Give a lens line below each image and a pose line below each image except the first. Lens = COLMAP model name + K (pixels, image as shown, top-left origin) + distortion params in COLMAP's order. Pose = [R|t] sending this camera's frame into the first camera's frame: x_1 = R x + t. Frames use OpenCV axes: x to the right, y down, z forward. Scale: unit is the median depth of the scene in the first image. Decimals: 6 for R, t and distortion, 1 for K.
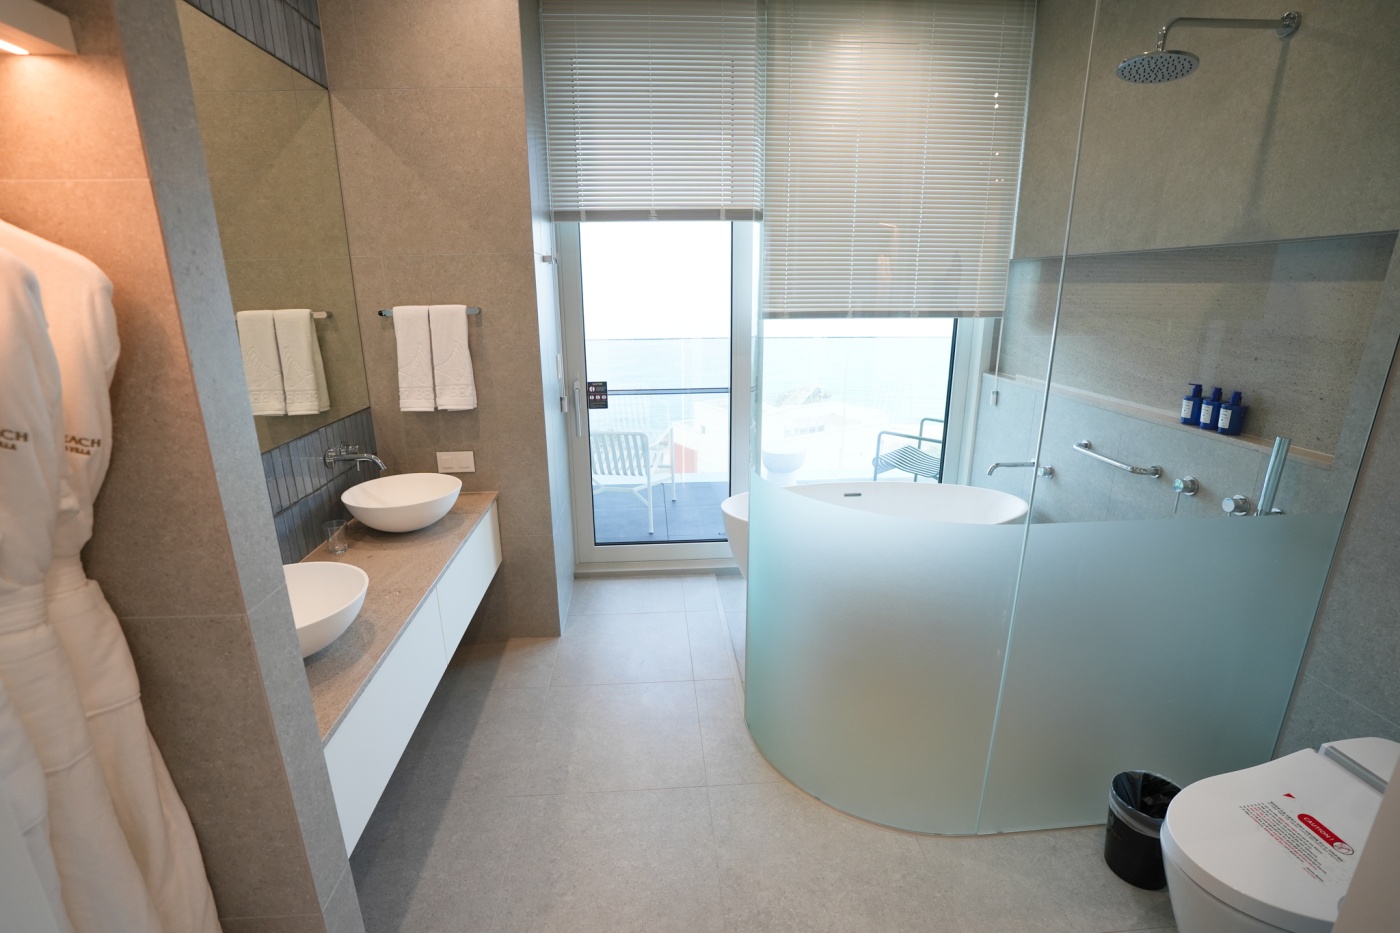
lens RADIAL K [[642.1, 0, 700.0], [0, 642.1, 466.5], [0, 0, 1]] dist [-0.001184, 0.000344]
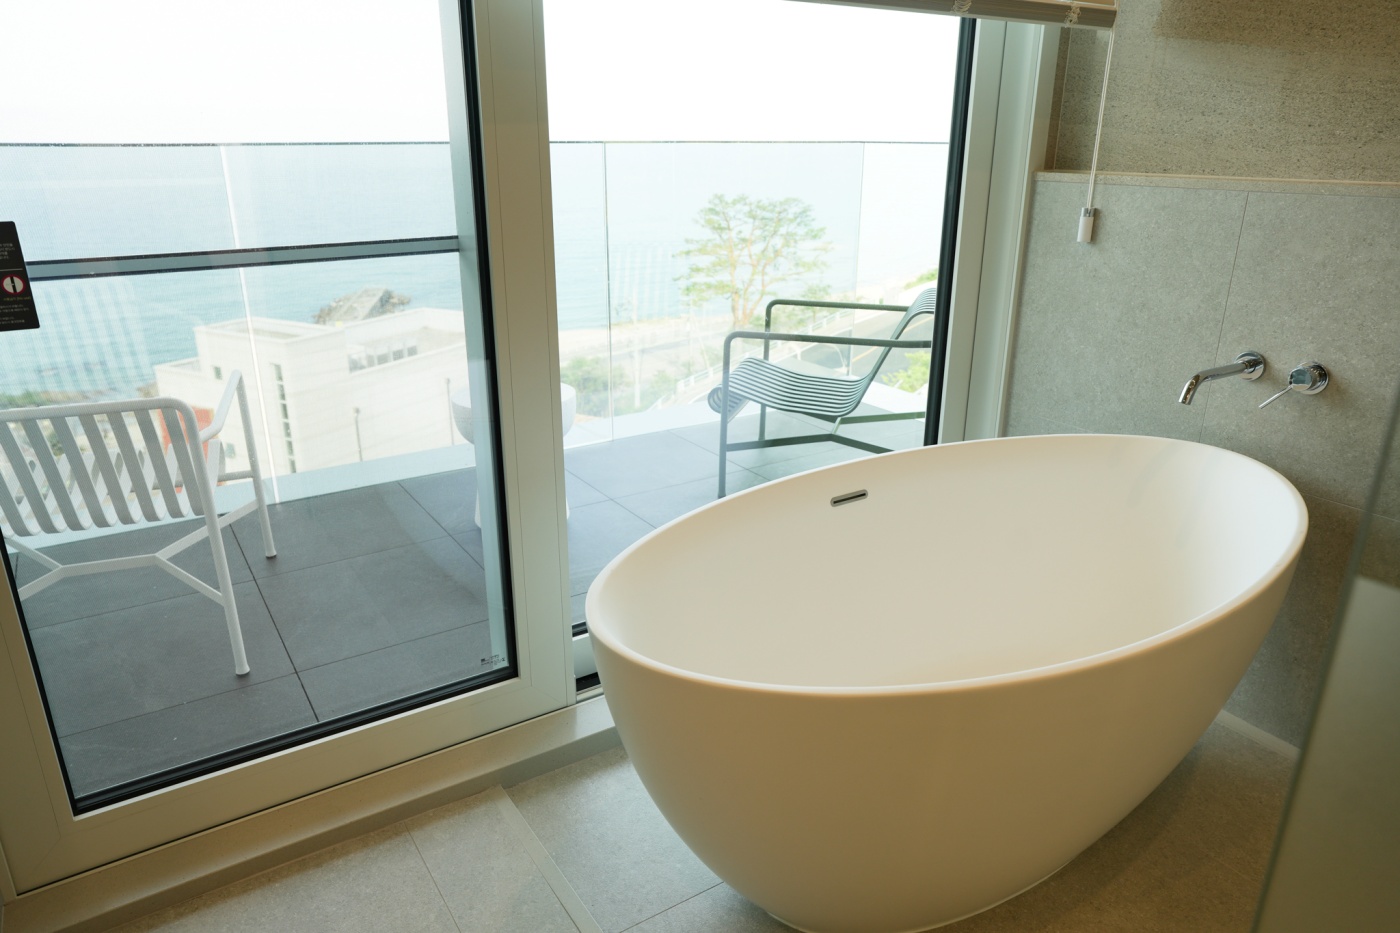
lens RADIAL K [[945.7, 0, 700.0], [0, 945.7, 466.5], [0, 0, 1]] dist [-0.002314, -0.001254]
pose [[0.882955, -0.153339, 0.443709, -0.085209], [0.122964, 0.987695, 0.096641, -0.038851], [-0.453067, -0.030769, 0.890945, 0.532662]]
